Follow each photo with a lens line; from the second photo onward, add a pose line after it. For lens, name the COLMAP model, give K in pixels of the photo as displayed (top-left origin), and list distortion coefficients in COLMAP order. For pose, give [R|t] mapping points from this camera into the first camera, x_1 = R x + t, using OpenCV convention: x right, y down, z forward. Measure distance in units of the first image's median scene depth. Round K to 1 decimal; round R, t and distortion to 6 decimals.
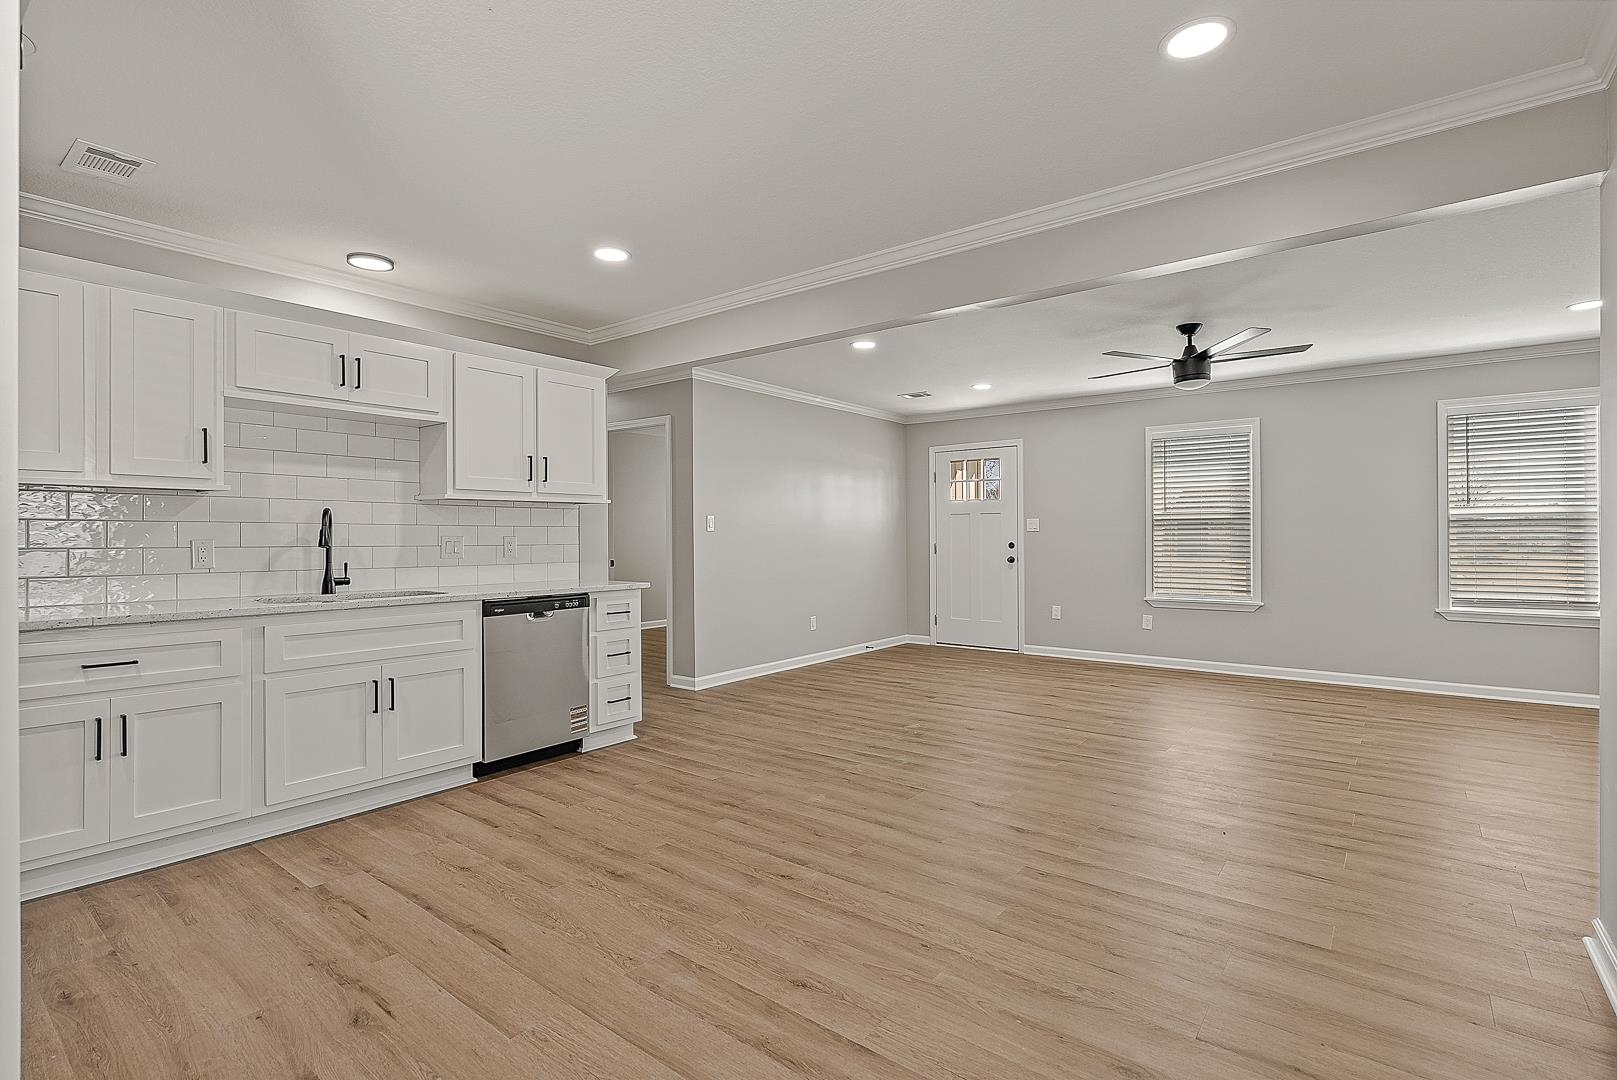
lens RADIAL K [[747.8, 0, 806.3], [0, 747.8, 538.6], [0, 0, 1]] dist [-0.009933, 0.005185]
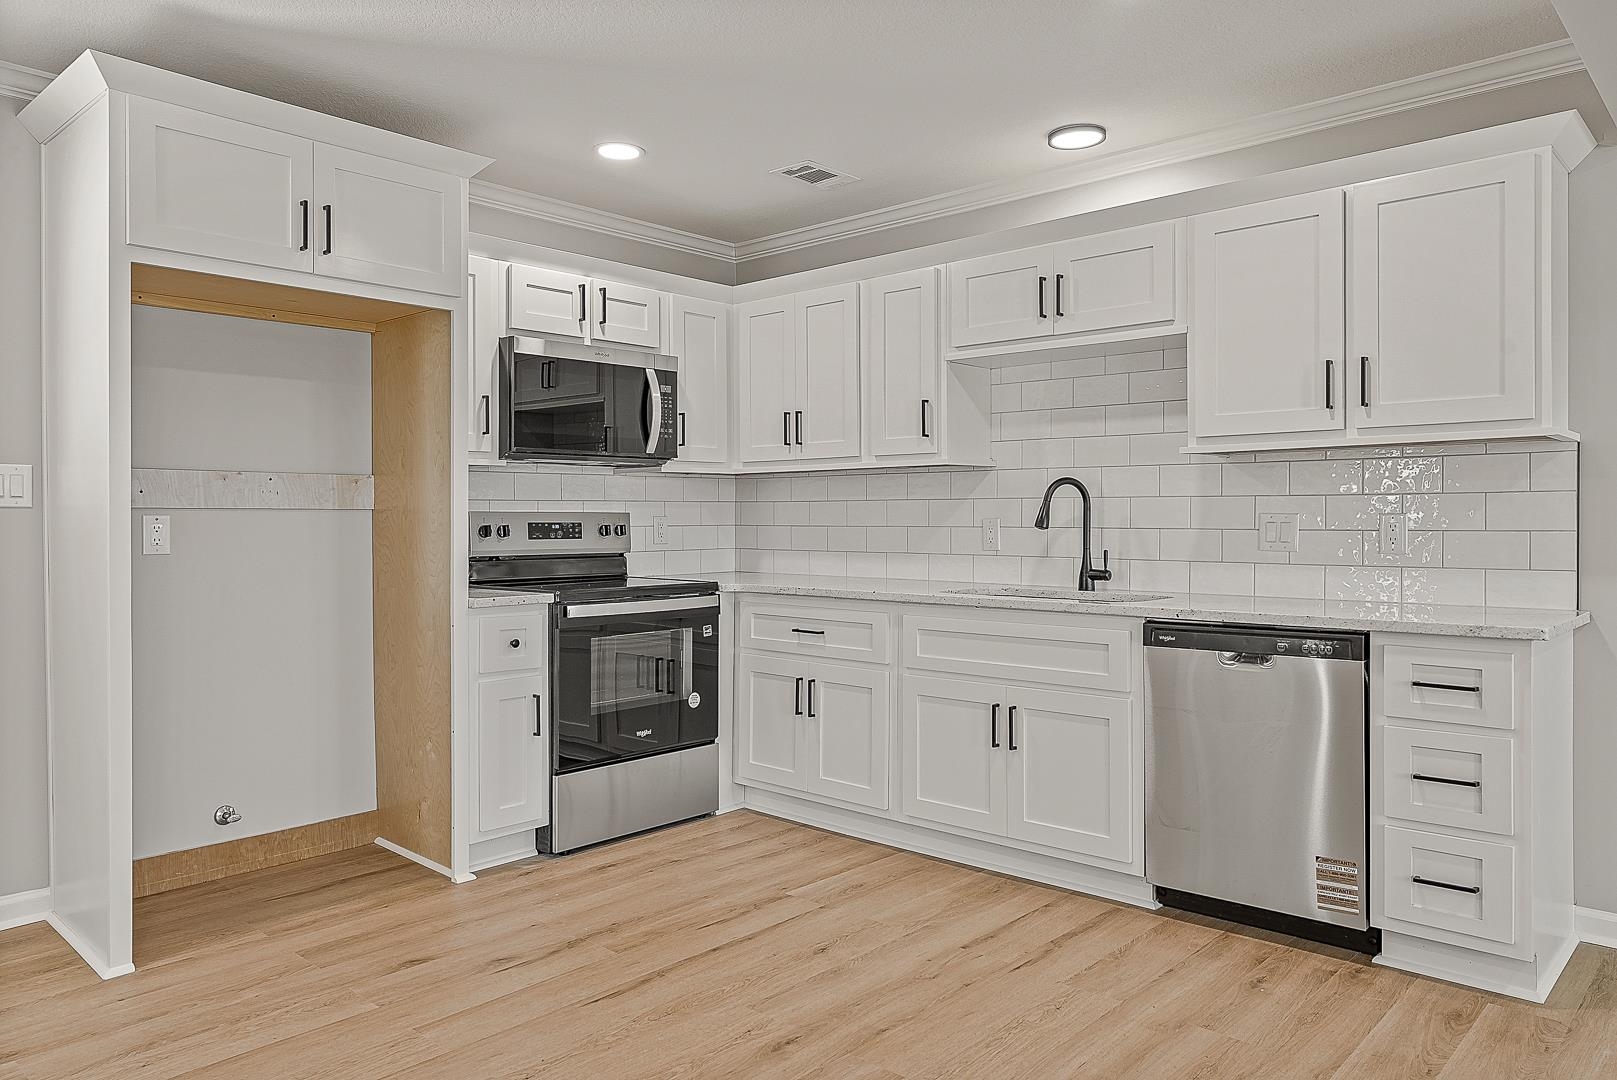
lens RADIAL K [[1108.7, 0, 819.3], [0, 1108.7, 546.5], [0, 0, 1]] dist [0.001655, -0.001025]
pose [[-0.062160, 0.027539, -0.997686, 0.494078], [0.000301, 0.999620, 0.027574, -0.001442], [0.998066, 0.001414, -0.062145, 0.794749]]
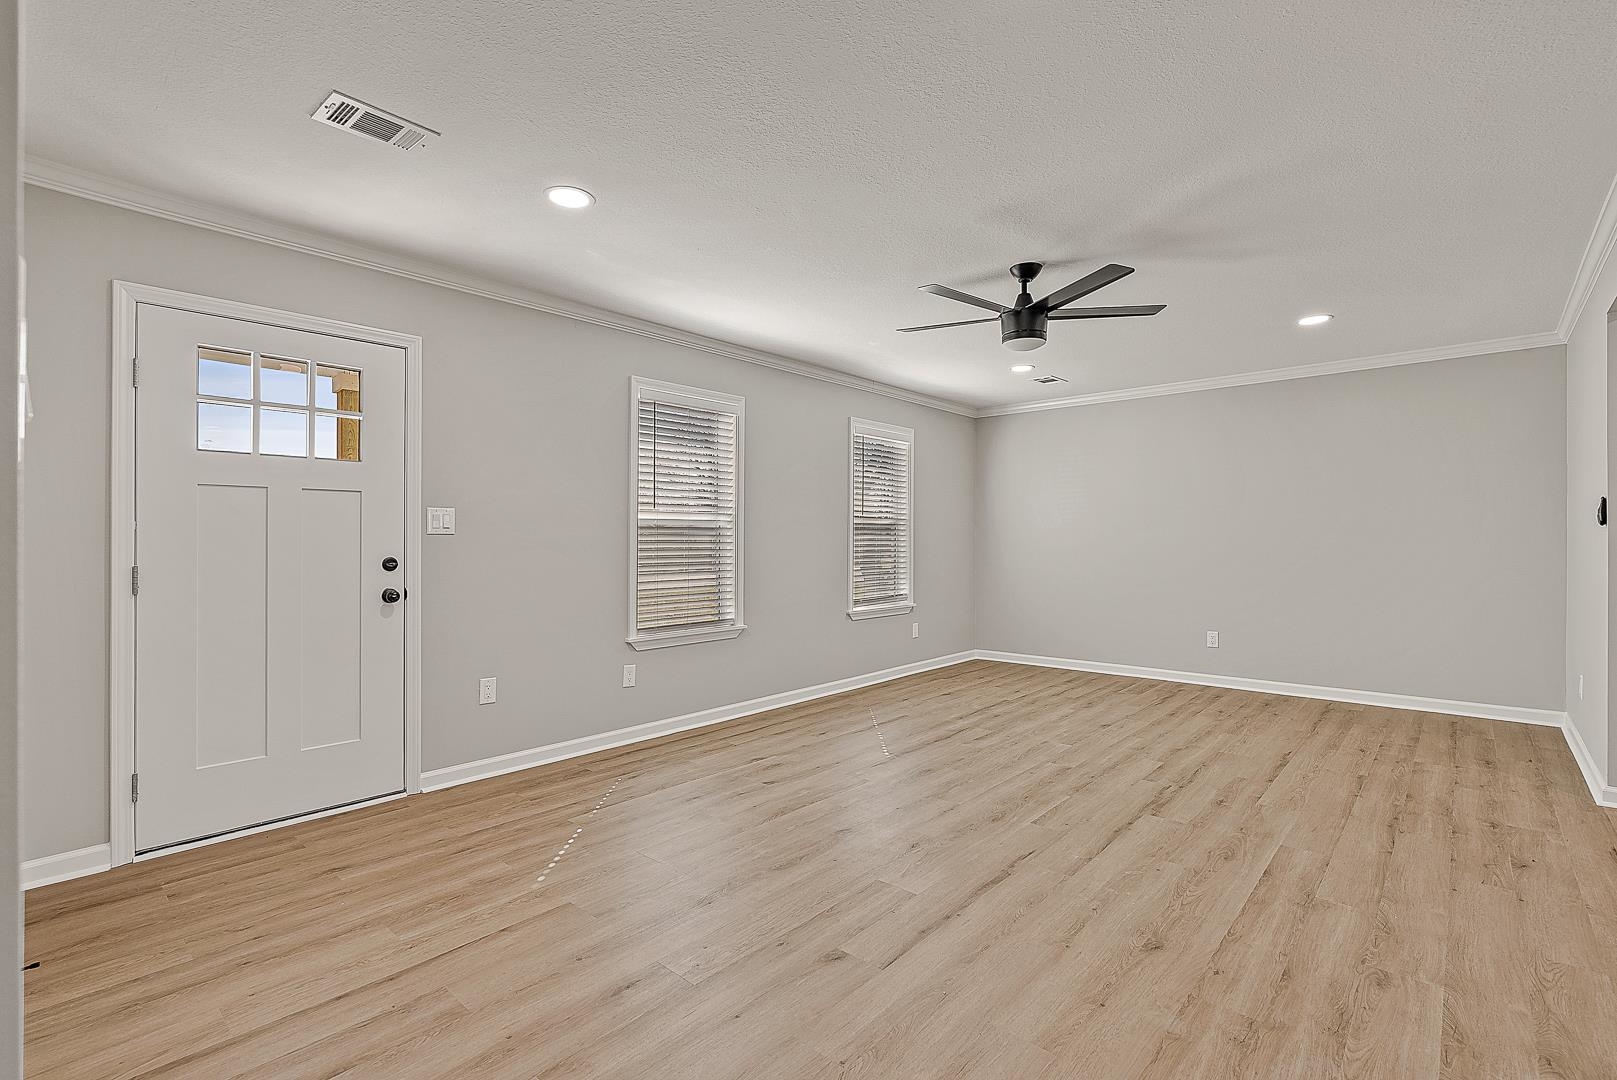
lens RADIAL K [[747.8, 0, 809.2], [0, 747.8, 529.4], [0, 0, 1]] dist [-0.009933, 0.005185]
pose [[0.052192, 0.016480, 0.998501, -0.339569], [0.008187, 0.999823, -0.016930, -0.004540], [-0.998603, 0.009059, 0.052048, 1.521017]]
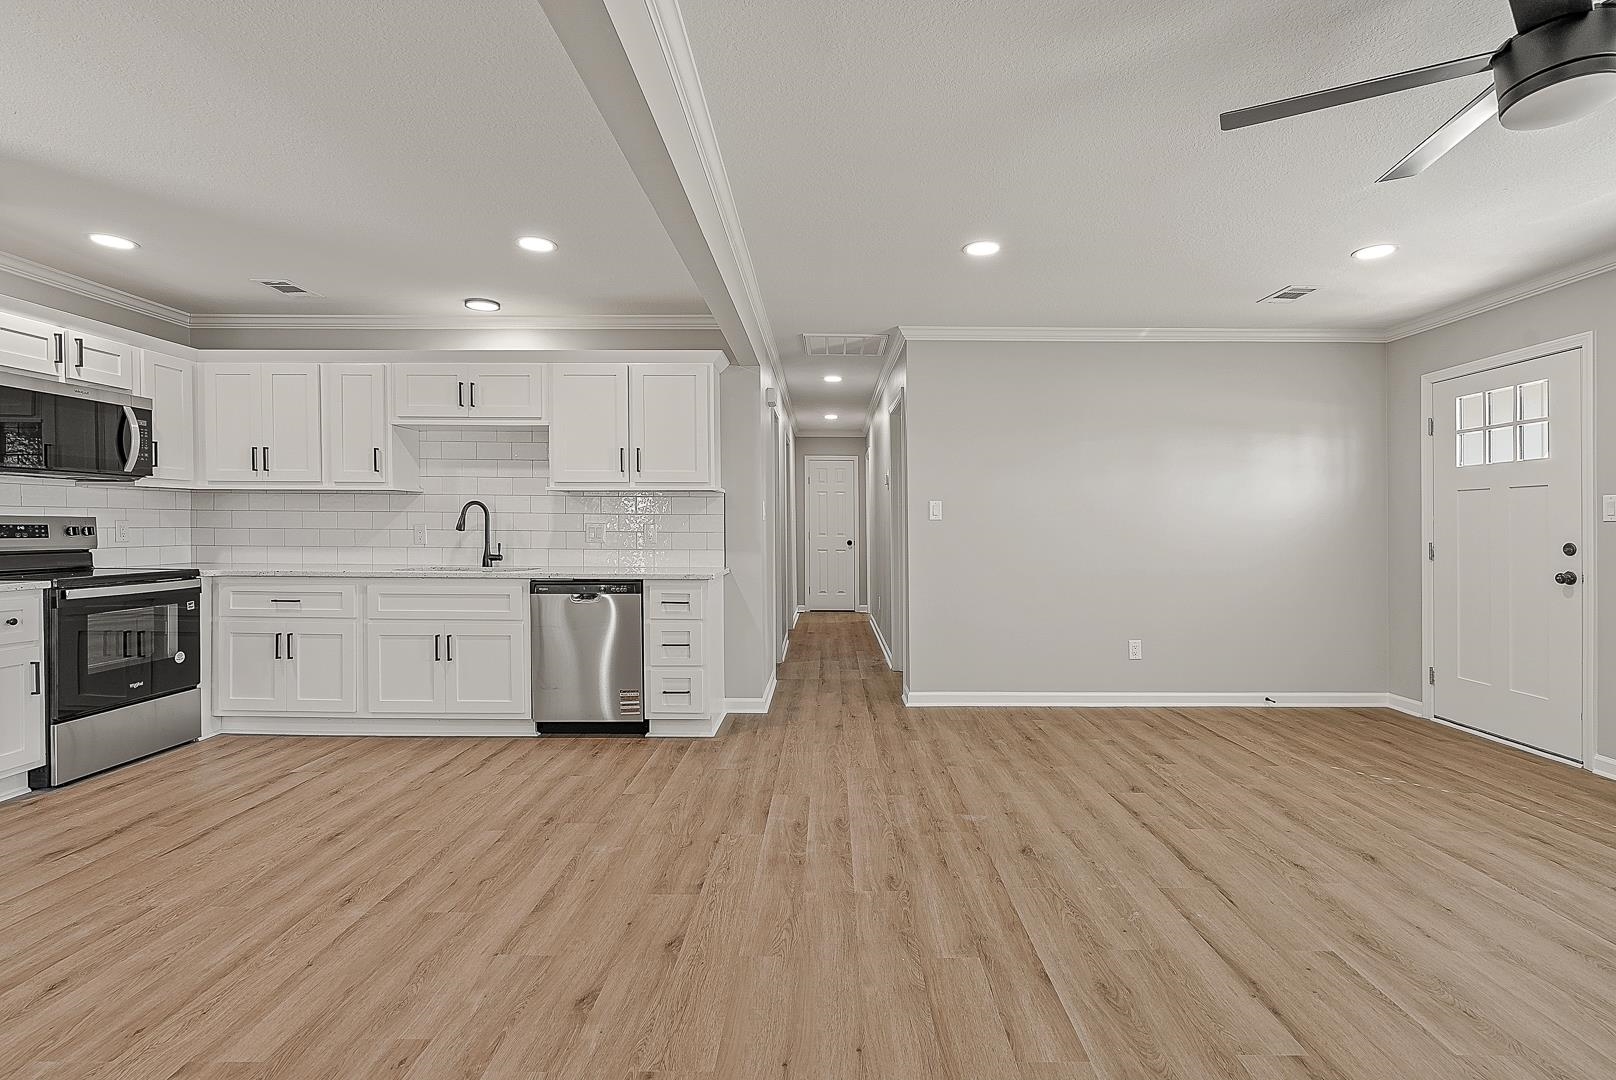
lens RADIAL K [[747.3, 0, 827.3], [0, 747.3, 538.0], [0, 0, 1]] dist [-0.009933, 0.005185]
pose [[0.623660, 0.019525, -0.781452, 0.742232], [-0.009933, 0.999805, 0.017053, -0.003975], [0.781632, -0.002873, 0.623733, 0.647789]]
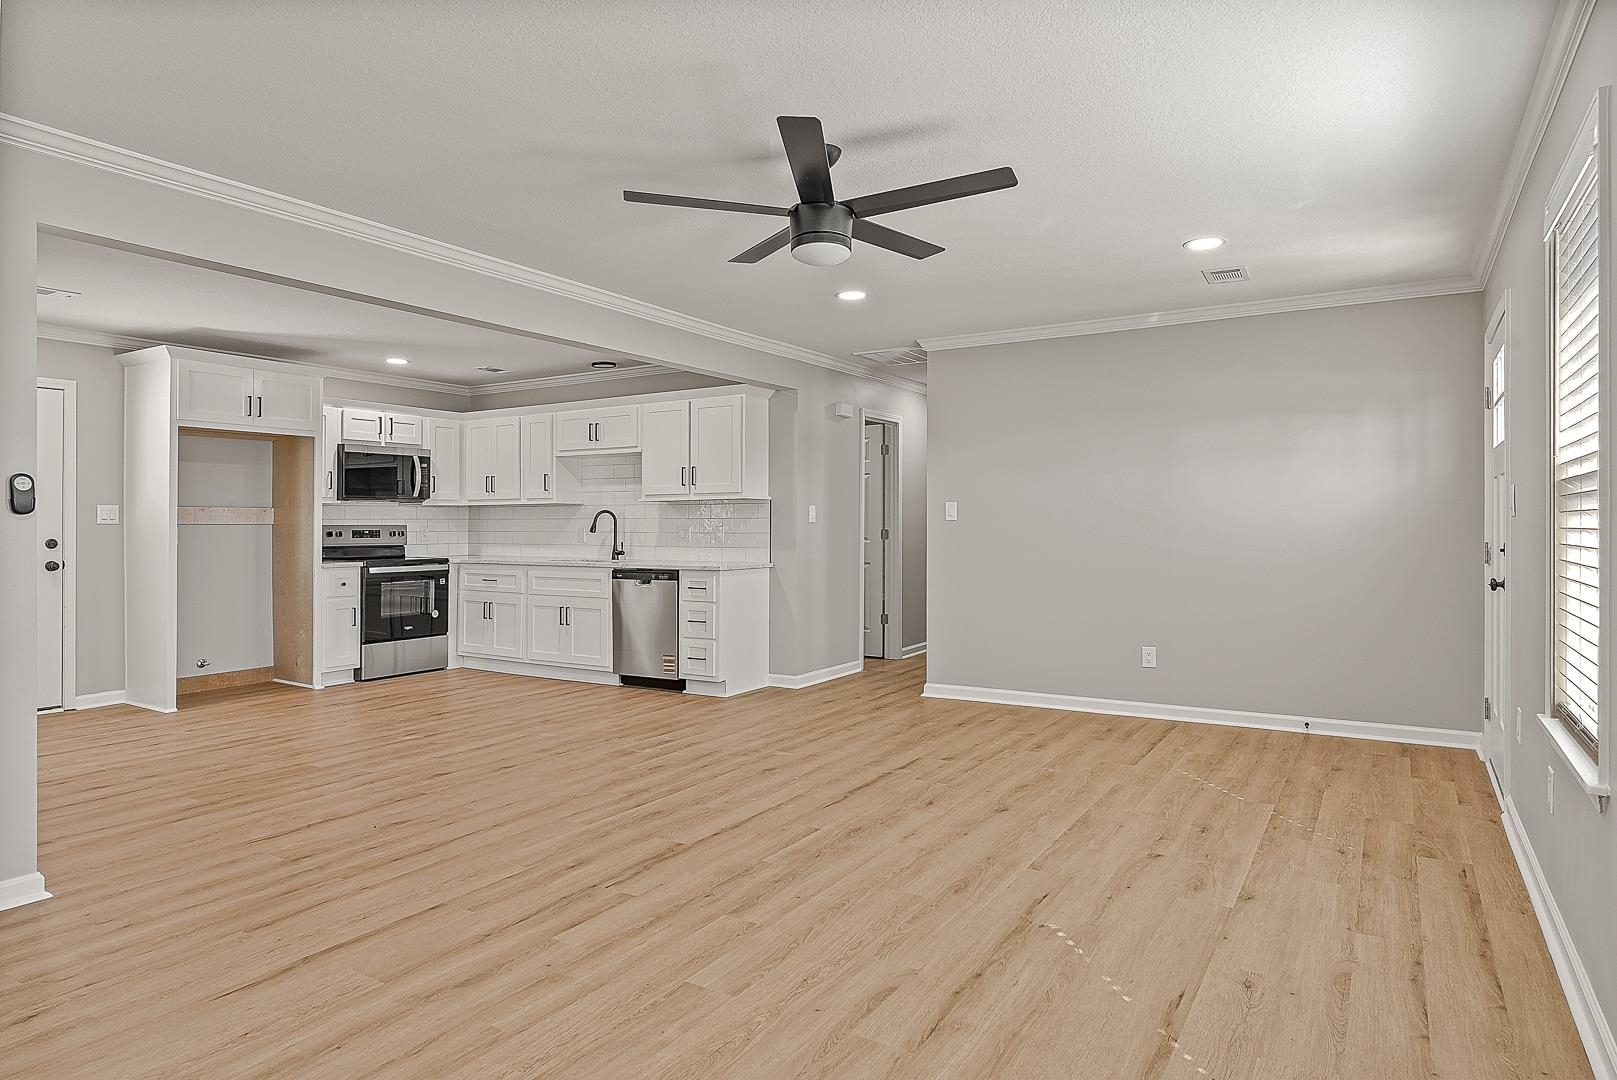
lens RADIAL K [[934.0, 0, 815.1], [0, 934.0, 532.5], [0, 0, 1]] dist [-0.006802, 0.002268]
pose [[0.127463, 0.009504, -0.991798, 1.545118], [-0.000930, 0.999955, 0.009463, -0.009375], [0.991843, -0.000283, 0.127466, 1.177170]]
